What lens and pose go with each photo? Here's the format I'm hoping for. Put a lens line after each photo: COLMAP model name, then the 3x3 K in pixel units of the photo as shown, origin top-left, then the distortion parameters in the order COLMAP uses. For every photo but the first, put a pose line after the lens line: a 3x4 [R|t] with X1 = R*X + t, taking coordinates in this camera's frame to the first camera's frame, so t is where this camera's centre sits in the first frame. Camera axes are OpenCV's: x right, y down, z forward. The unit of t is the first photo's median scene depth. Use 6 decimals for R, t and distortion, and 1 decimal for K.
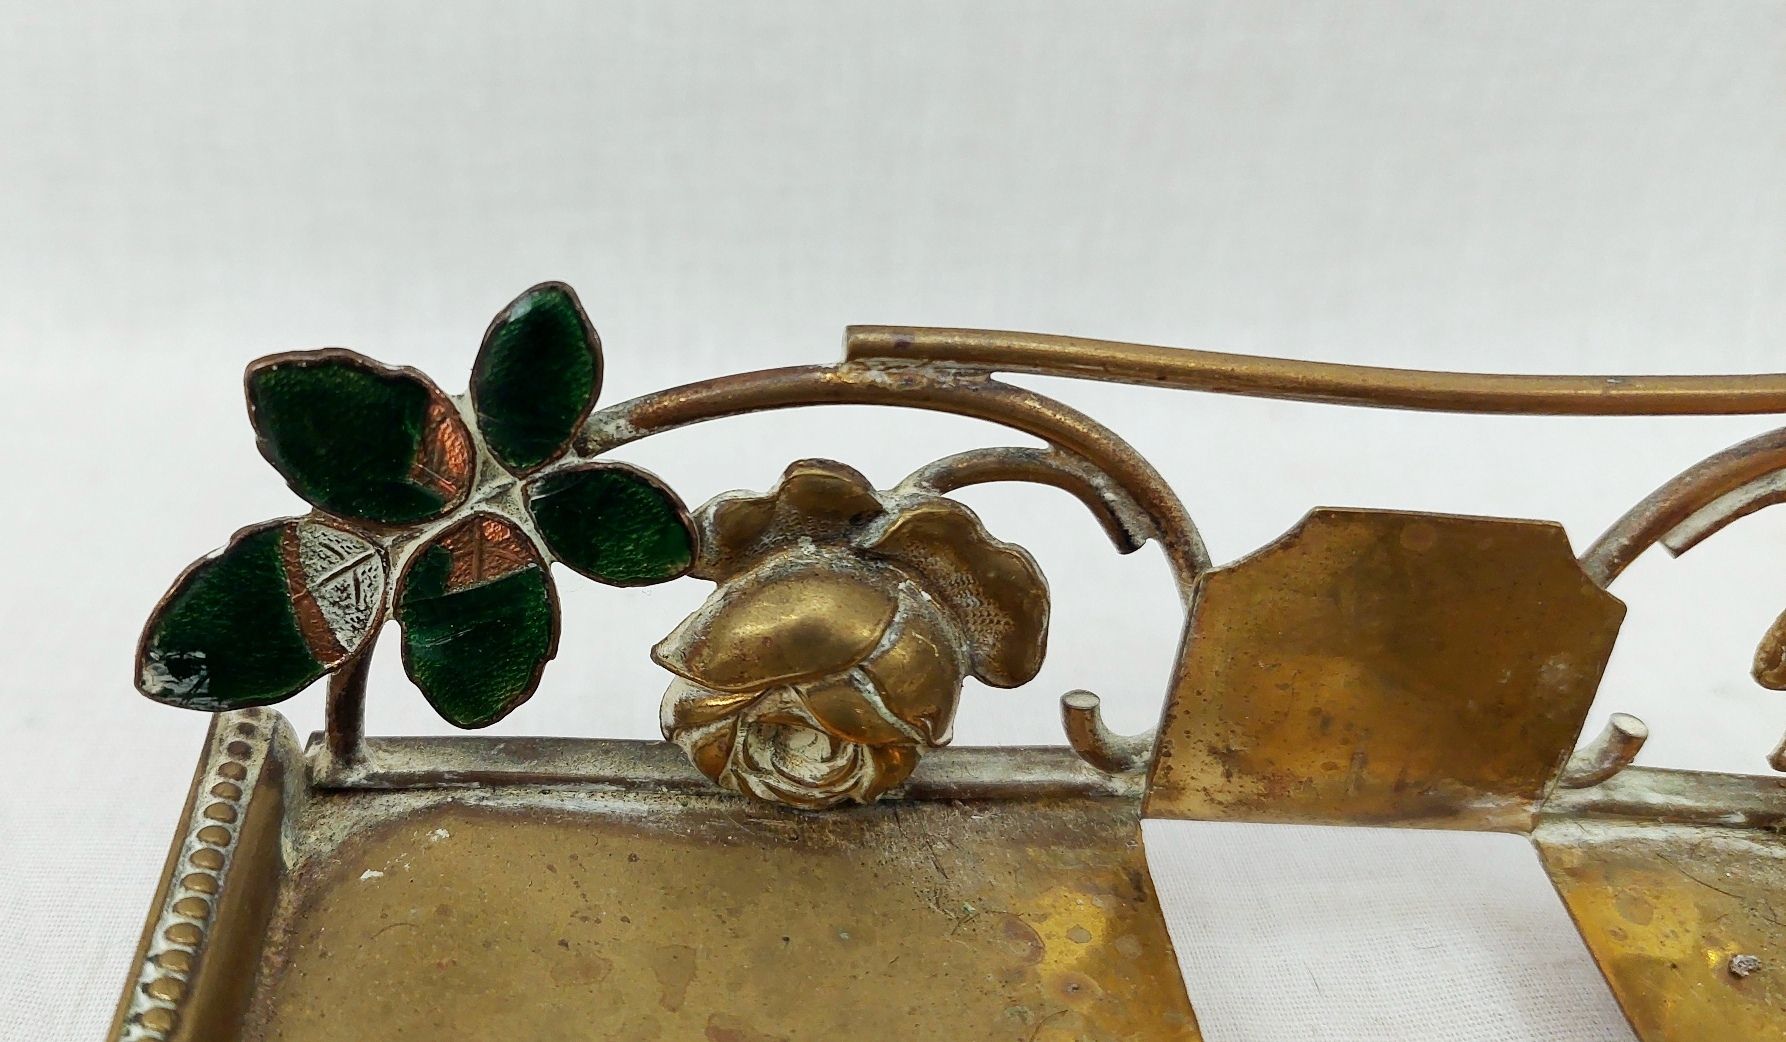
lens RADIAL K [[2160.9, 0, 890.9], [0, 2160.9, 369.2], [0, 0, 1]] dist [-0.006998, -0.072460]
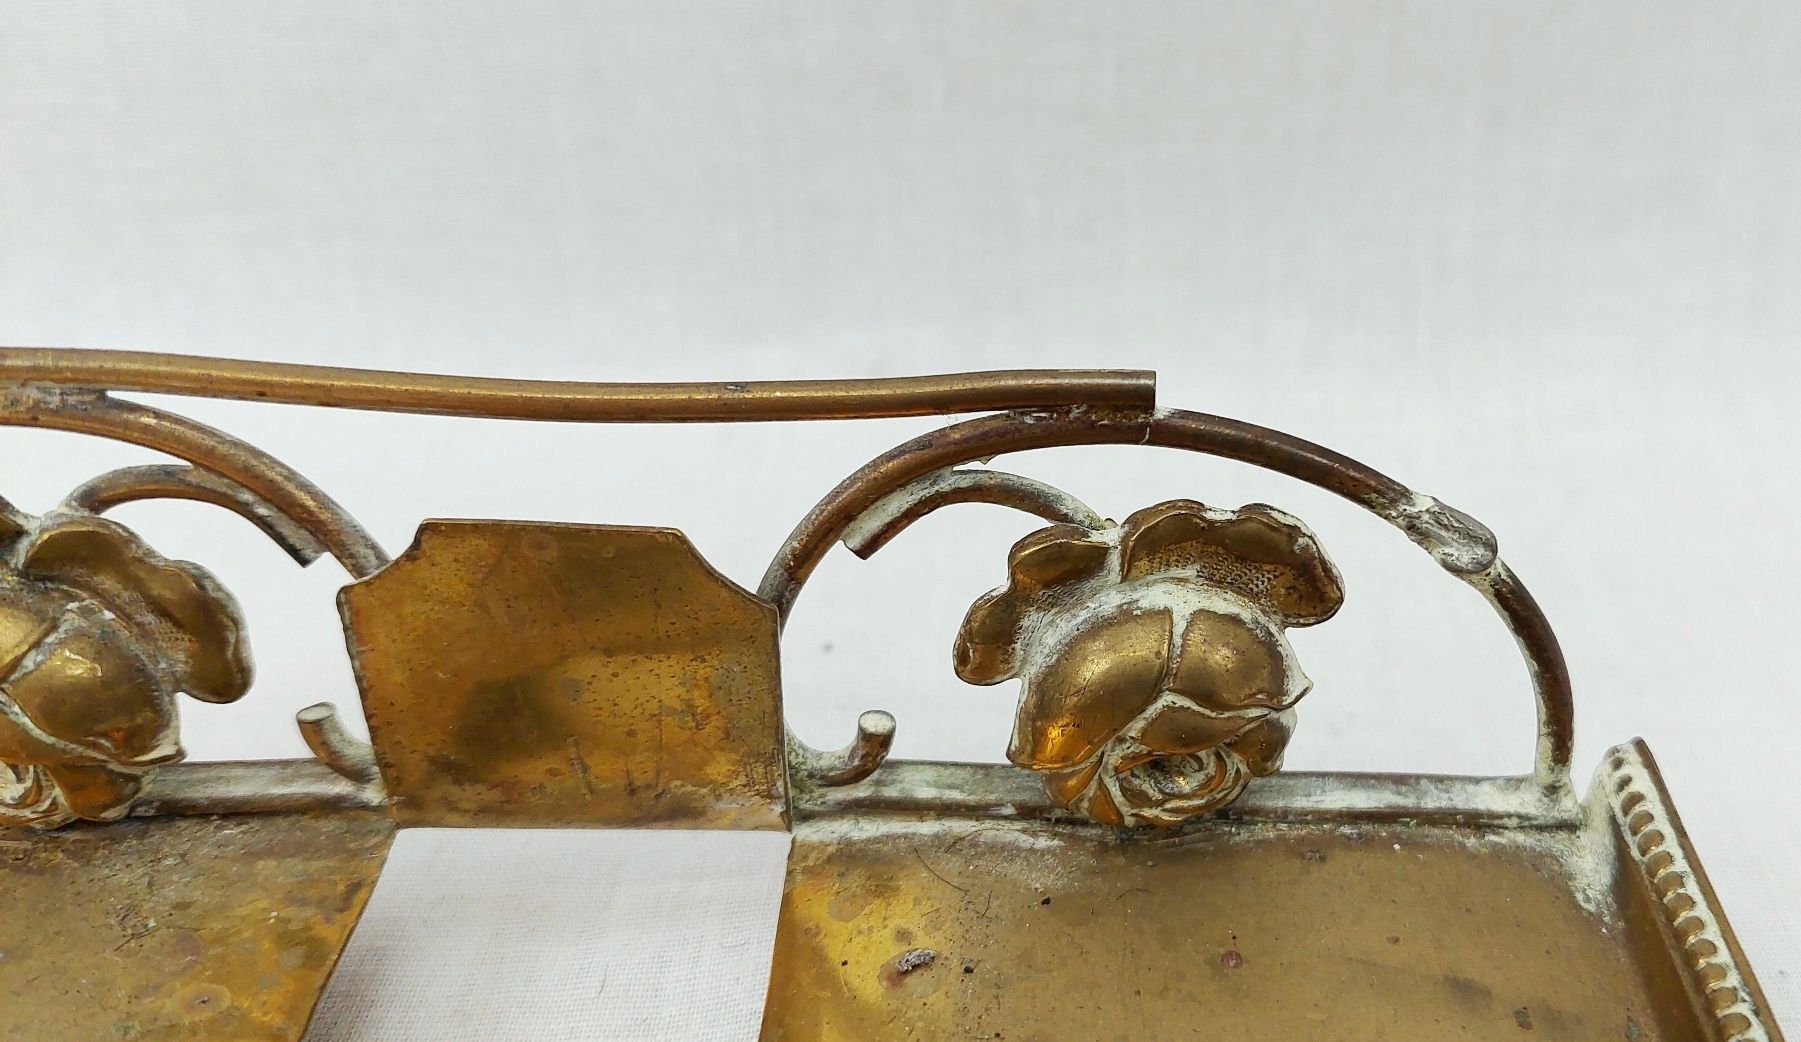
lens RADIAL K [[2138.1, 0, 1022.2], [0, 2138.1, 428.1], [0, 0, 1]] dist [0.071374, -0.264540]
pose [[0.998579, -0.021032, 0.048959, 0.394252], [0.019436, 0.999272, 0.032835, -0.005344], [-0.049614, -0.031836, 0.998261, -0.005305]]
